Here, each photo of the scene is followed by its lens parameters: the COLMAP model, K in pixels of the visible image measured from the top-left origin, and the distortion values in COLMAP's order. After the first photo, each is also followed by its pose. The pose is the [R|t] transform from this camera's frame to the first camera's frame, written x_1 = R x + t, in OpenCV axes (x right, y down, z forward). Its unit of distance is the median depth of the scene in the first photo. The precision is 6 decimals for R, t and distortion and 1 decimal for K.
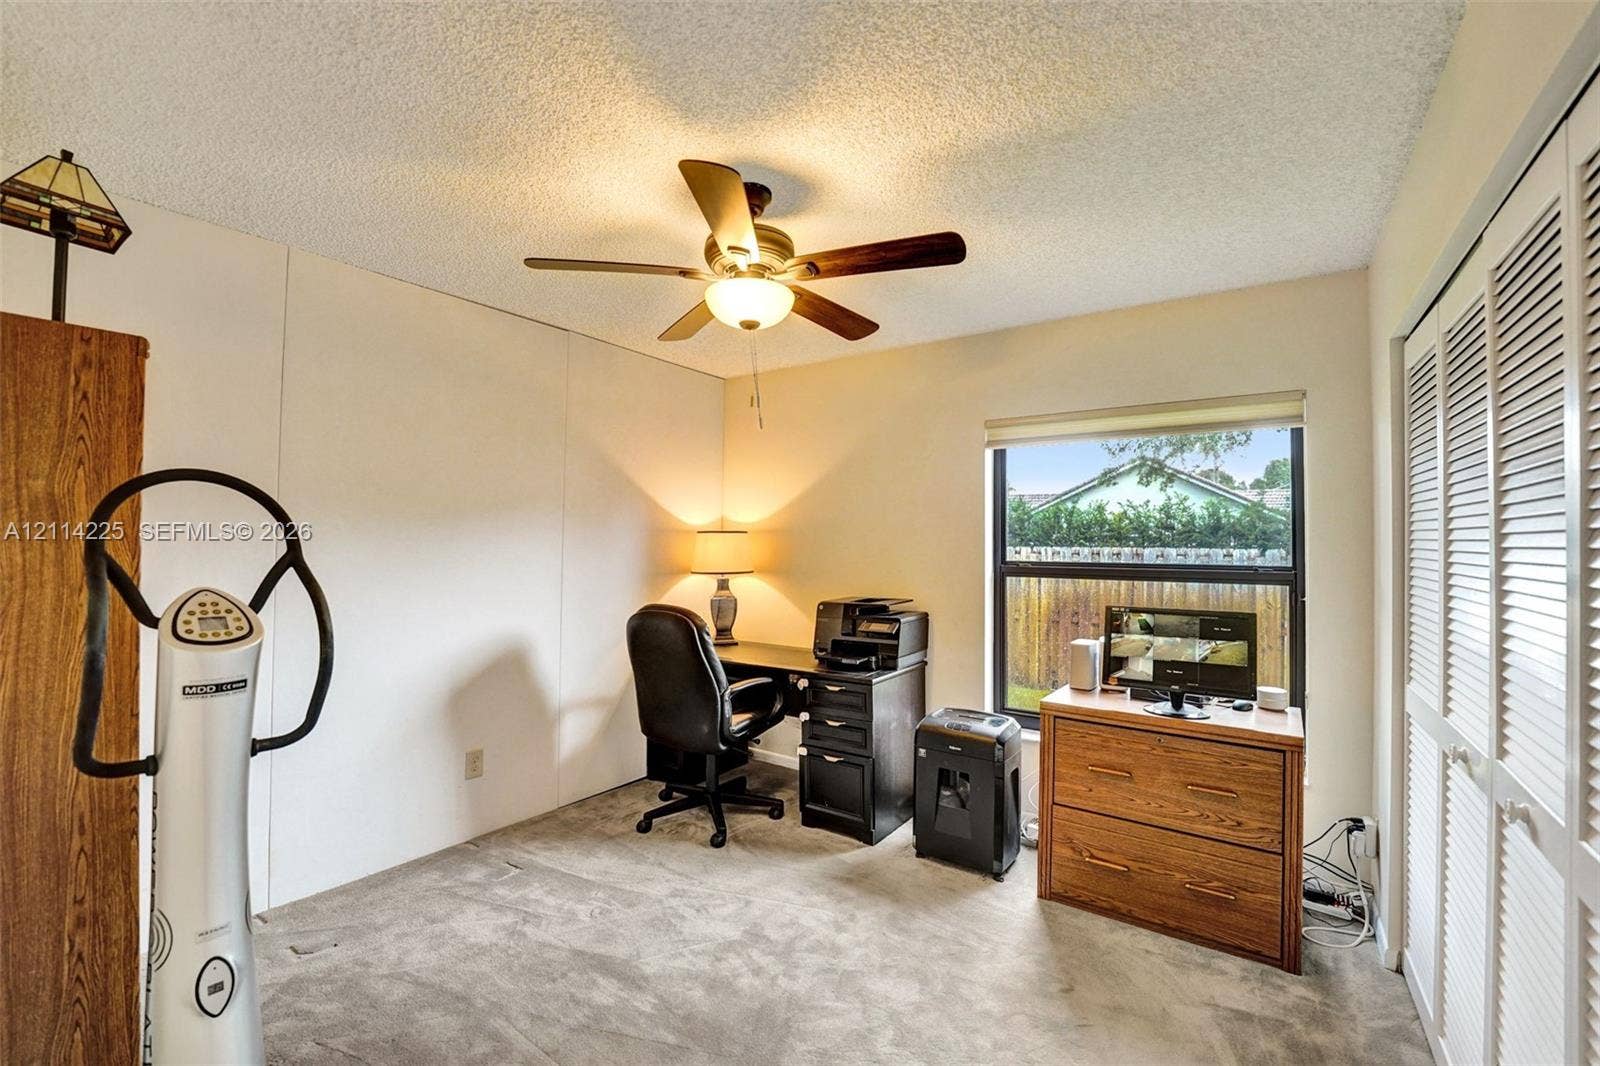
lens RADIAL K [[680.3, 0, 806.2], [0, 680.3, 529.7], [0, 0, 1]] dist [0.000543, -0.000035]
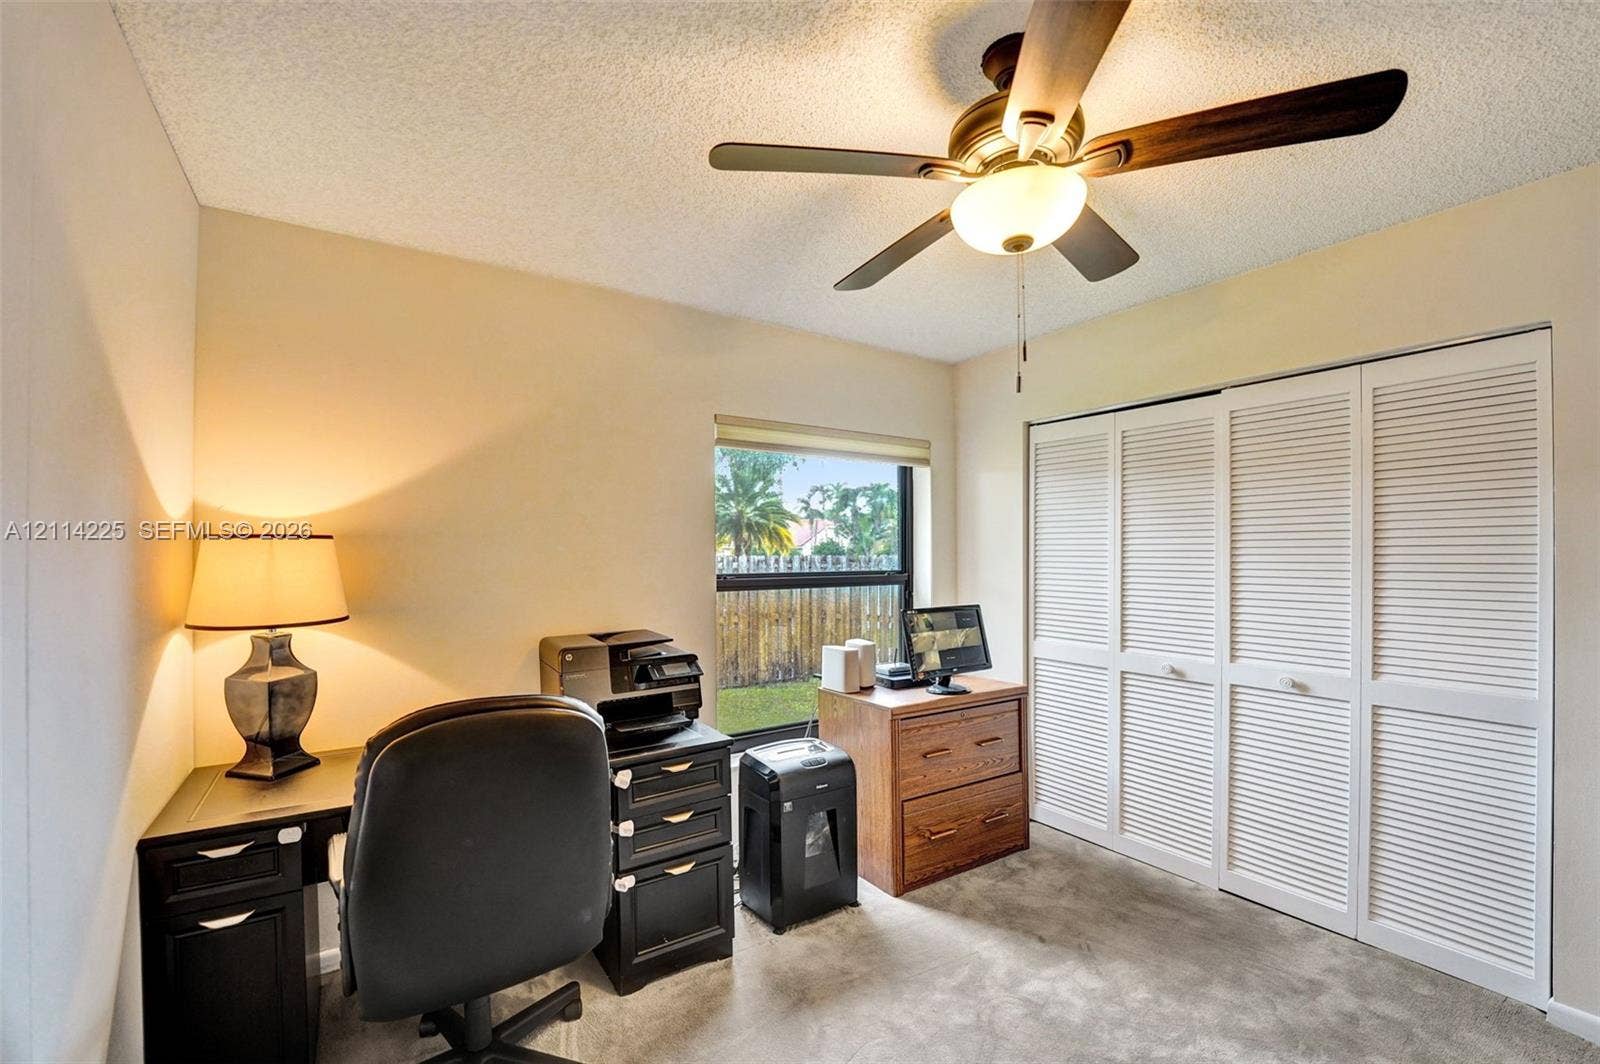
lens RADIAL K [[669.1, 0, 799.6], [0, 669.1, 547.5], [0, 0, 1]] dist [-0.008134, -0.000075]
pose [[0.383007, -0.006930, 0.923720, -0.653733], [-0.014191, 0.999810, 0.013385, -0.002773], [-0.923636, -0.018235, 0.382836, 0.762768]]
